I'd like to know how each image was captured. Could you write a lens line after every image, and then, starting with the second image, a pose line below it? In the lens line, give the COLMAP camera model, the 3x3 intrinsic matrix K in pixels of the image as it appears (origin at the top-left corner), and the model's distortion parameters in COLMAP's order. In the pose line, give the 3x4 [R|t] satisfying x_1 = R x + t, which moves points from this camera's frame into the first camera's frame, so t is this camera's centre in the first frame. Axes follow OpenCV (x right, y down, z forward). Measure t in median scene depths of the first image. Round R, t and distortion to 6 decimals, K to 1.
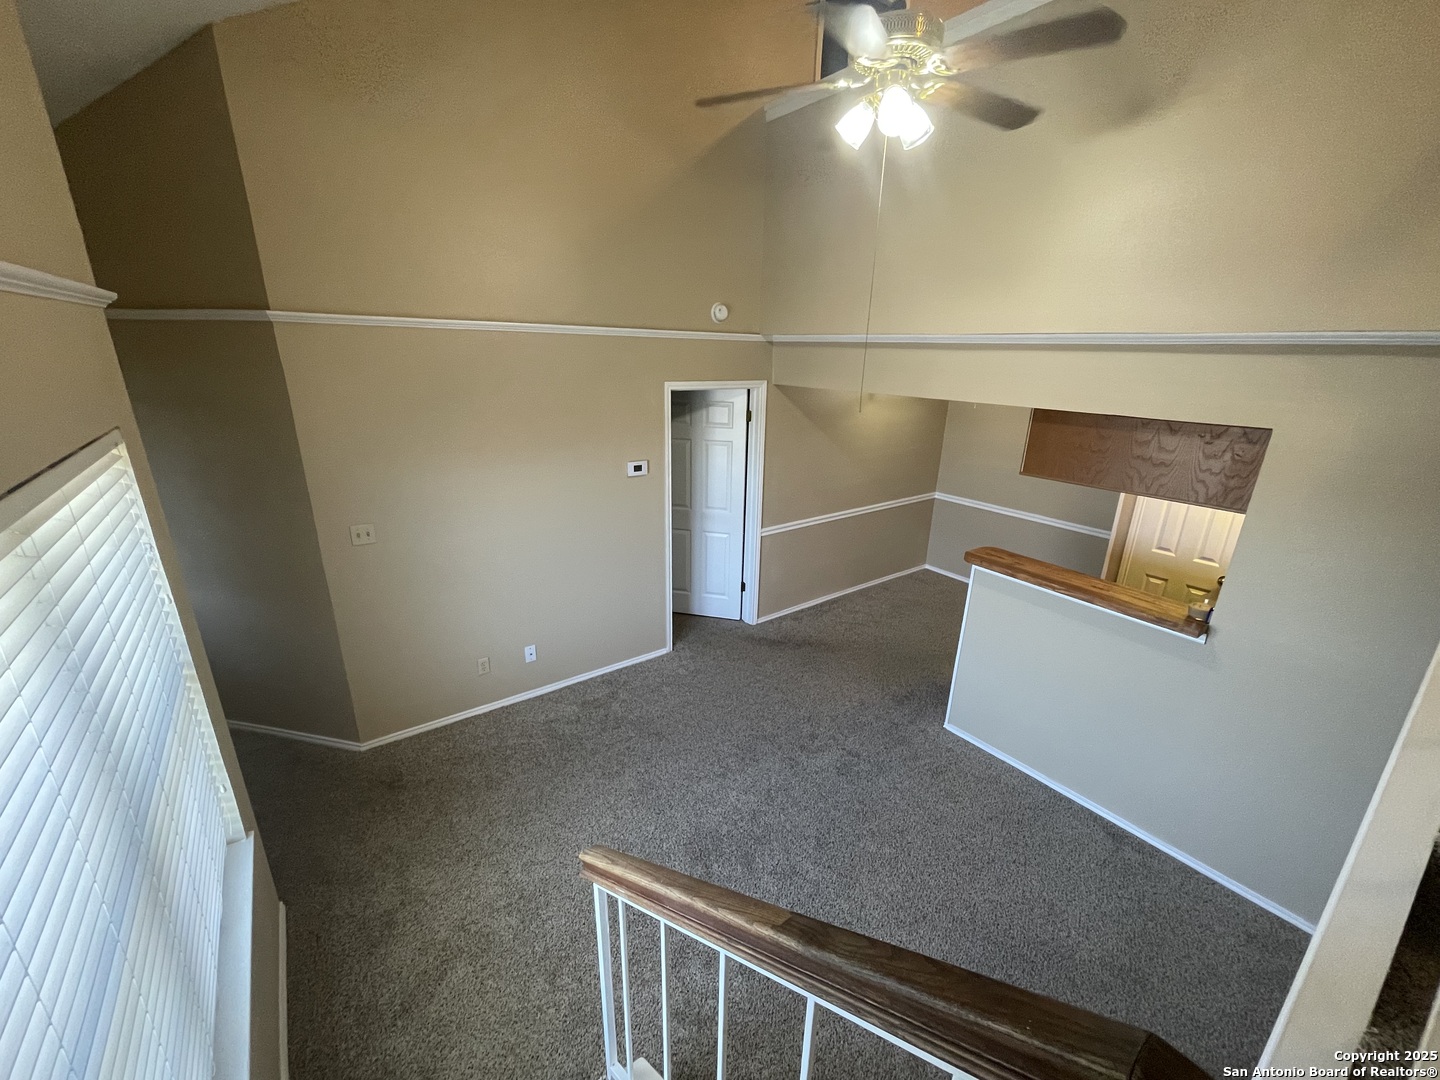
lens RADIAL K [[580.4, 0, 718.1], [0, 580.4, 539.3], [0, 0, 1]] dist [-0.005026, 0.001862]
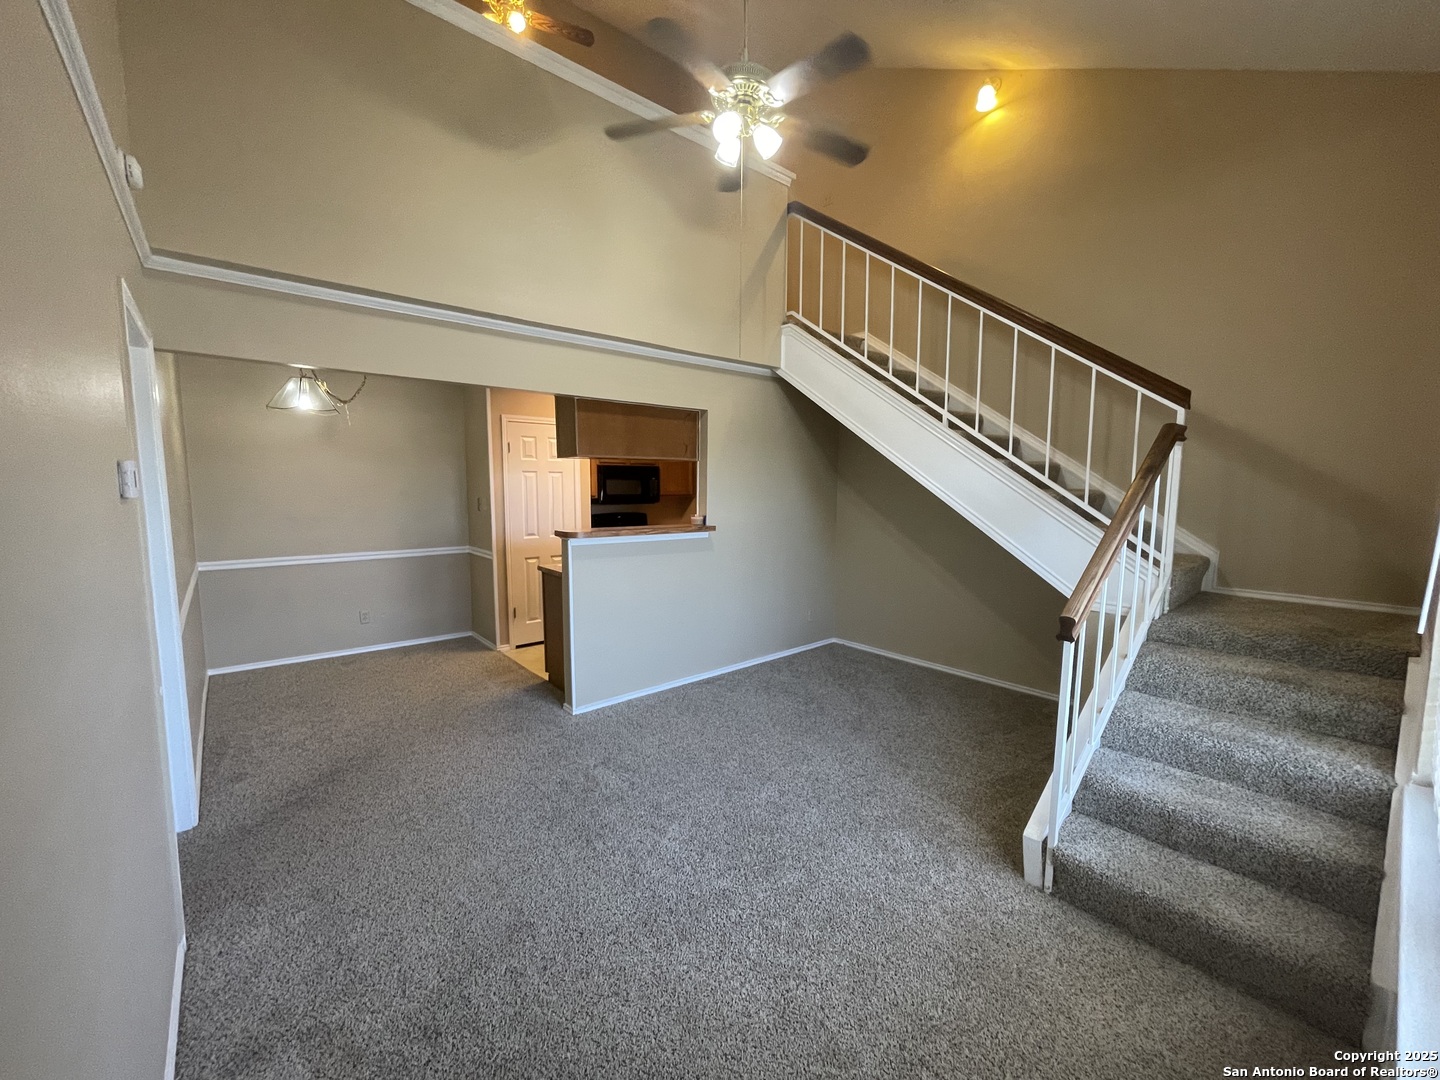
lens RADIAL K [[580.4, 0, 723.0], [0, 580.4, 547.2], [0, 0, 1]] dist [-0.005026, 0.001862]
pose [[-0.073400, -0.130401, 0.988741, -0.542090], [0.298560, 0.943073, 0.146542, -0.018508], [-0.951564, 0.305955, -0.030289, 0.645644]]
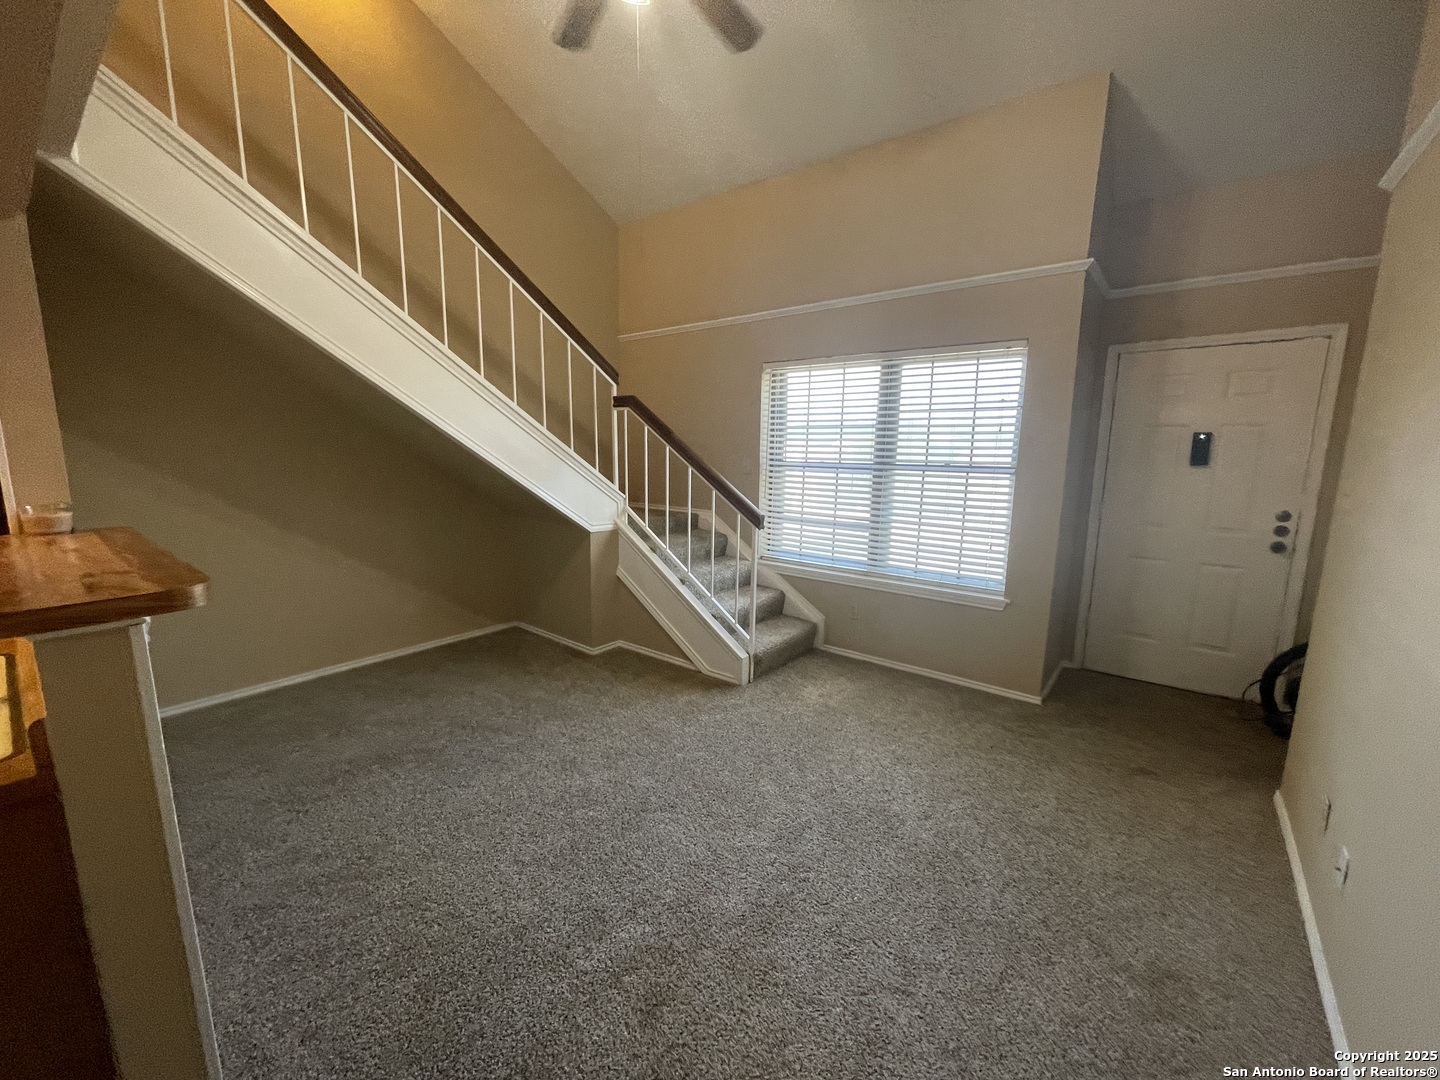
lens RADIAL K [[580.4, 0, 718.4], [0, 580.4, 543.2], [0, 0, 1]] dist [-0.005026, 0.001862]
pose [[-0.964976, 0.011350, -0.262092, 0.198883], [-0.110372, 0.888776, 0.444855, -0.134236], [0.237990, 0.458202, -0.856394, 1.097631]]
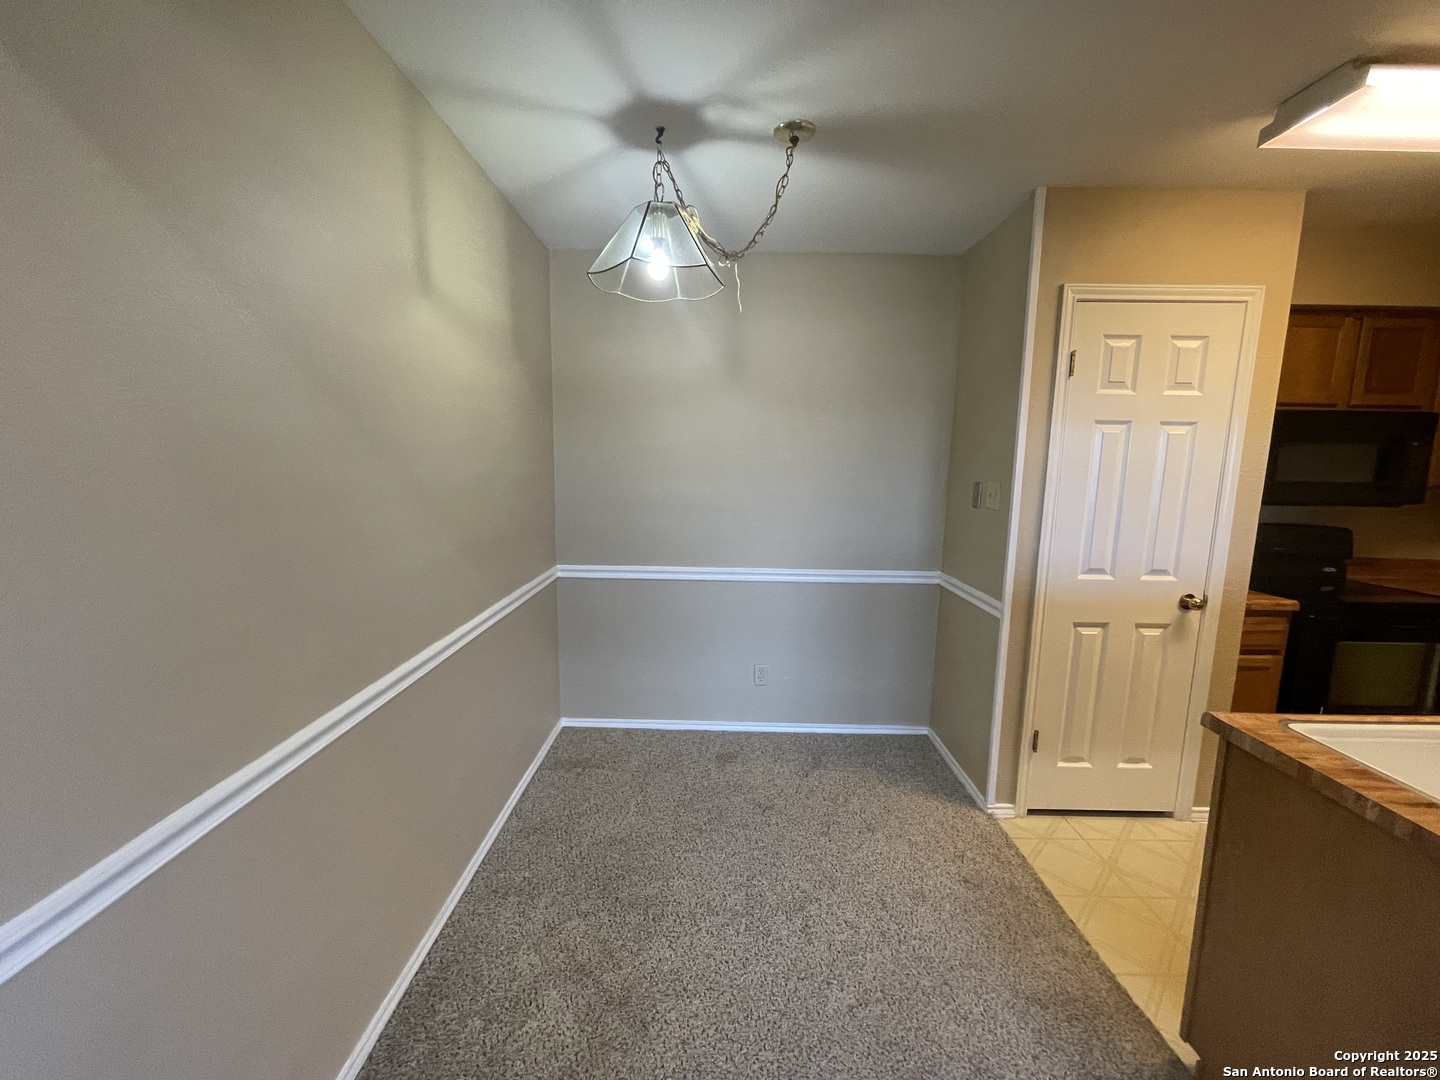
lens RADIAL K [[580.4, 0, 719.6], [0, 580.4, 543.9], [0, 0, 1]] dist [-0.005026, 0.001862]
pose [[0.597228, -0.123710, 0.792473, 0.124332], [0.244091, 0.969202, -0.032655, -0.078045], [-0.764027, 0.212939, 0.609032, 0.937916]]
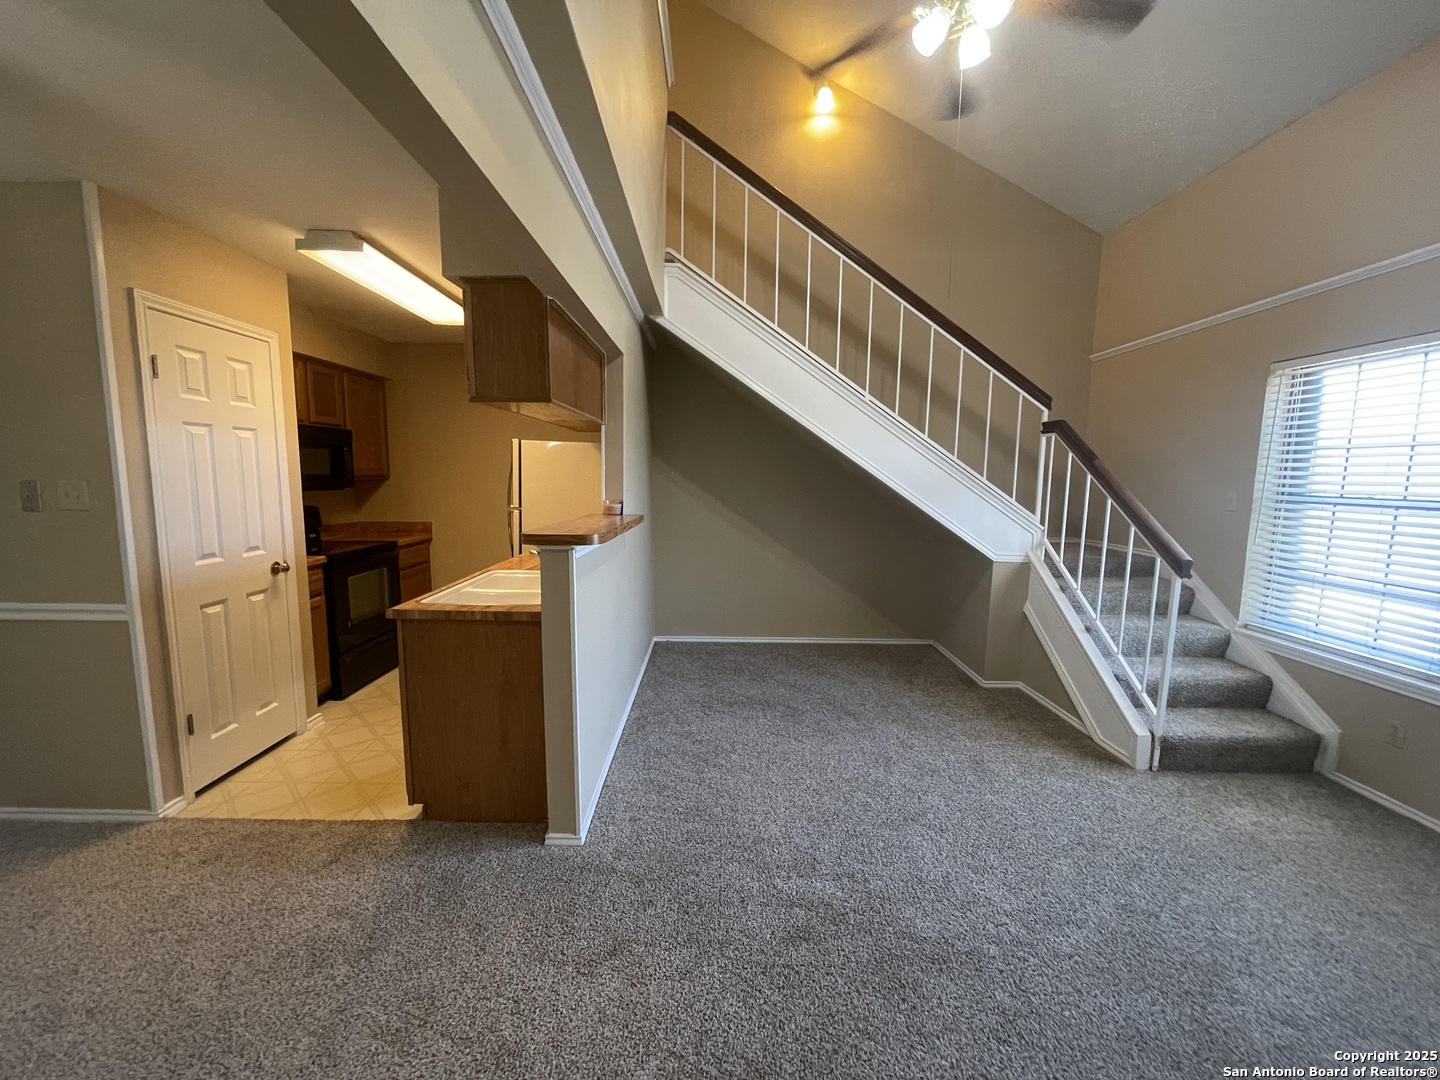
lens RADIAL K [[580.4, 0, 720.4], [0, 580.4, 544.4], [0, 0, 1]] dist [-0.005026, 0.001862]
pose [[-0.810105, -0.101573, 0.577420, -0.032428], [0.151174, 0.915385, 0.373117, -0.143982], [-0.566460, 0.389555, -0.726202, 1.141963]]
